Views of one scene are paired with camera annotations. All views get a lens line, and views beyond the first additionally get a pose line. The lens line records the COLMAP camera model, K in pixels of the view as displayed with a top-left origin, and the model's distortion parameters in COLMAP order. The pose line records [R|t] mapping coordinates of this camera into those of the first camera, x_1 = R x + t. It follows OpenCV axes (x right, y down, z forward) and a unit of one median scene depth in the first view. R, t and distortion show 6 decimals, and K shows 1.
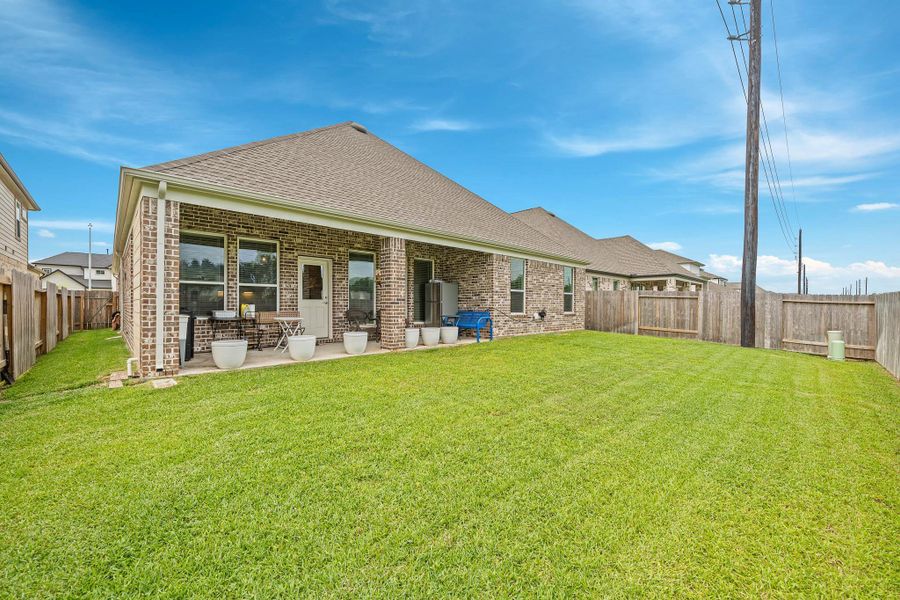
lens RADIAL K [[355.0, 0, 453.5], [0, 355.0, 304.6], [0, 0, 1]] dist [-0.003530, -0.000110]
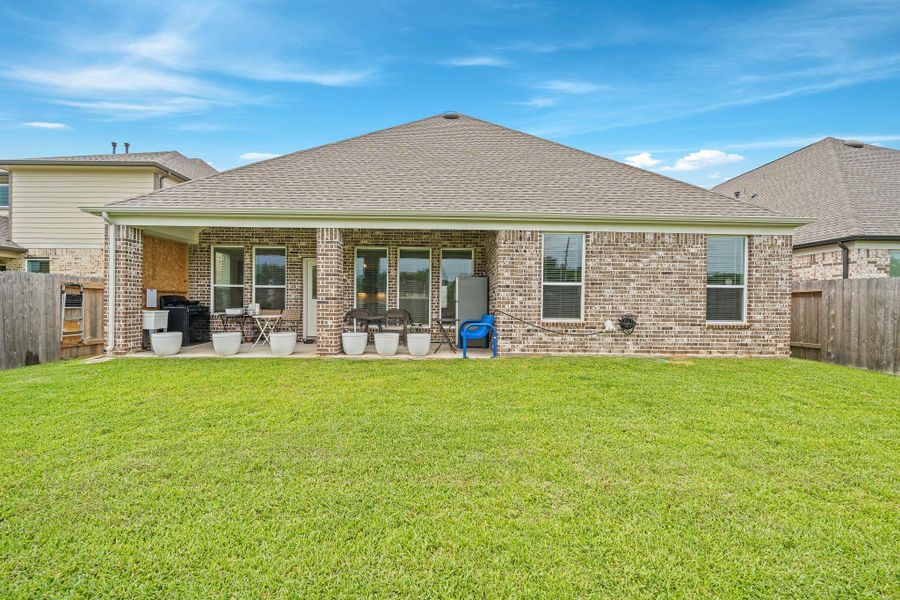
lens RADIAL K [[355.0, 0, 451.1], [0, 355.0, 303.5], [0, 0, 1]] dist [-0.003530, -0.000110]
pose [[0.726196, 0.003204, -0.687480, 0.508078], [-0.007865, 0.999962, -0.003647, -0.000646], [0.687443, 0.008055, 0.726194, 0.437660]]
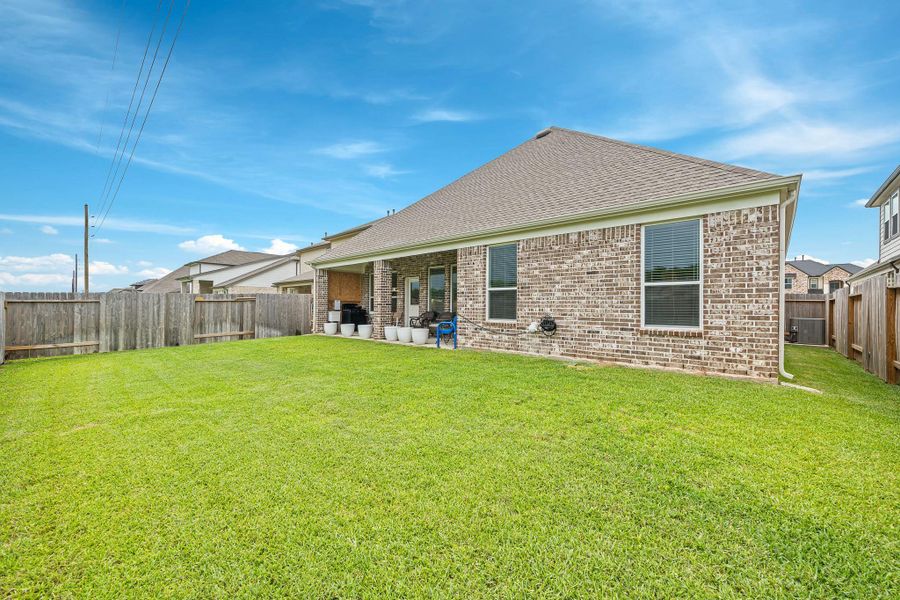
lens RADIAL K [[355.0, 0, 453.0], [0, 355.0, 301.7], [0, 0, 1]] dist [-0.003530, -0.000110]
pose [[0.051714, -0.020330, -0.998455, 0.961020], [-0.007731, 0.999755, -0.020757, 0.002459], [0.998632, 0.008793, 0.051544, 0.934364]]
